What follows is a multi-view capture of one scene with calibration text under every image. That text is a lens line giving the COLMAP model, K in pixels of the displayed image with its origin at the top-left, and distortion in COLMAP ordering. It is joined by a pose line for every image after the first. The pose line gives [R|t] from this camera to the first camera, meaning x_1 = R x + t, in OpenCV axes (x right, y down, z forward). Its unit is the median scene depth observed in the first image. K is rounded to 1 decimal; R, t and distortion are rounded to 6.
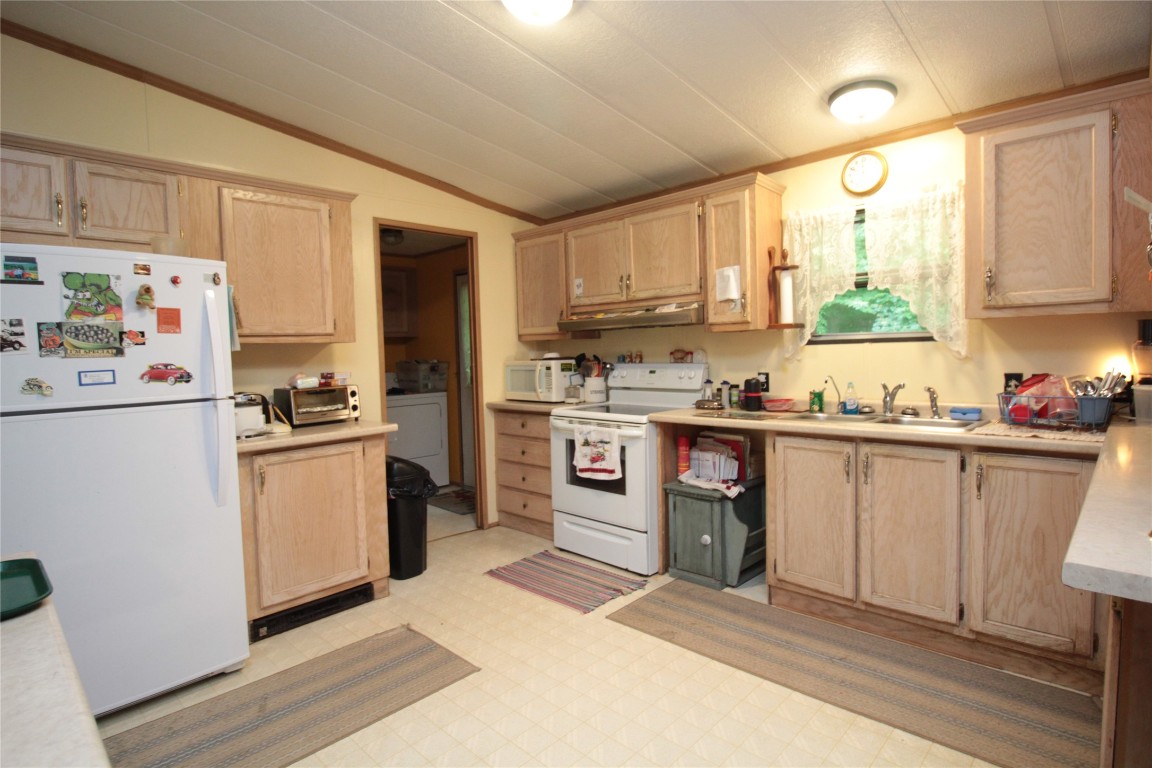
lens RADIAL K [[584.4, 0, 580.3], [0, 584.4, 381.2], [0, 0, 1]] dist [-0.017931, -0.001512]
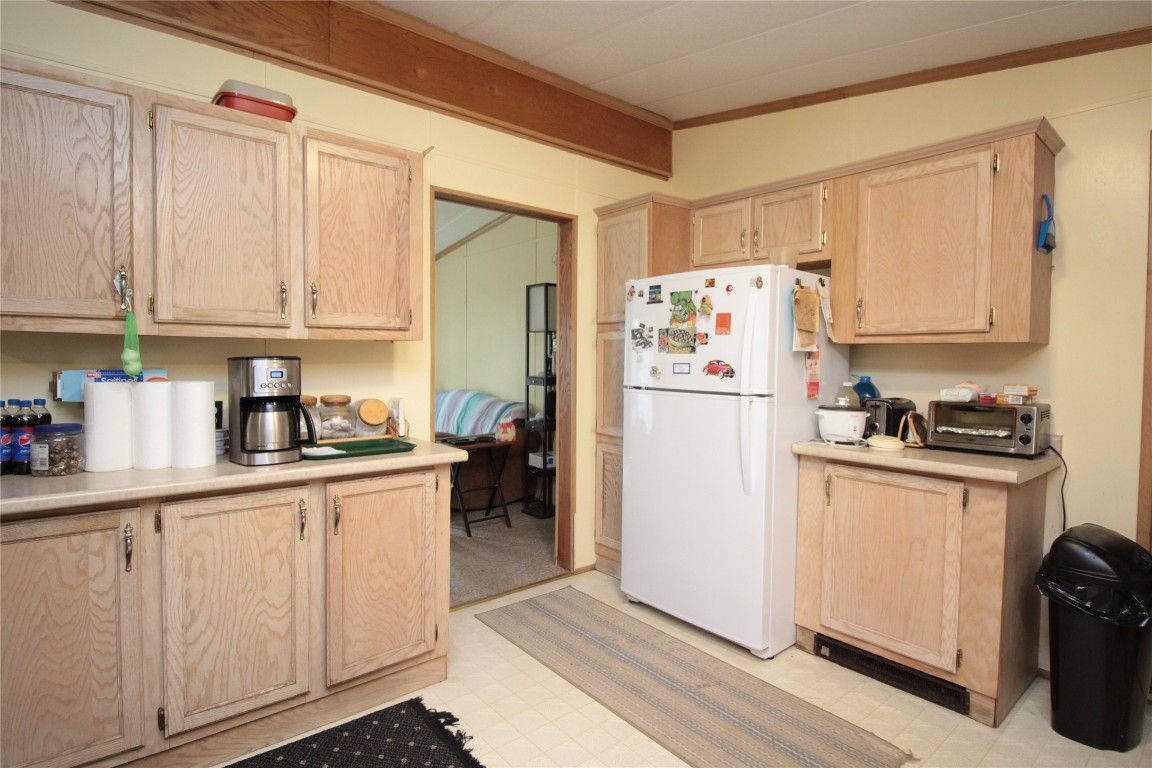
lens RADIAL K [[584.4, 0, 580.7], [0, 584.4, 377.1], [0, 0, 1]] dist [-0.017931, -0.001512]
pose [[-0.110991, 0.059589, -0.992033, 0.505094], [-0.064180, 0.995687, 0.066989, -0.058202], [0.991747, 0.071104, -0.106688, 0.854046]]
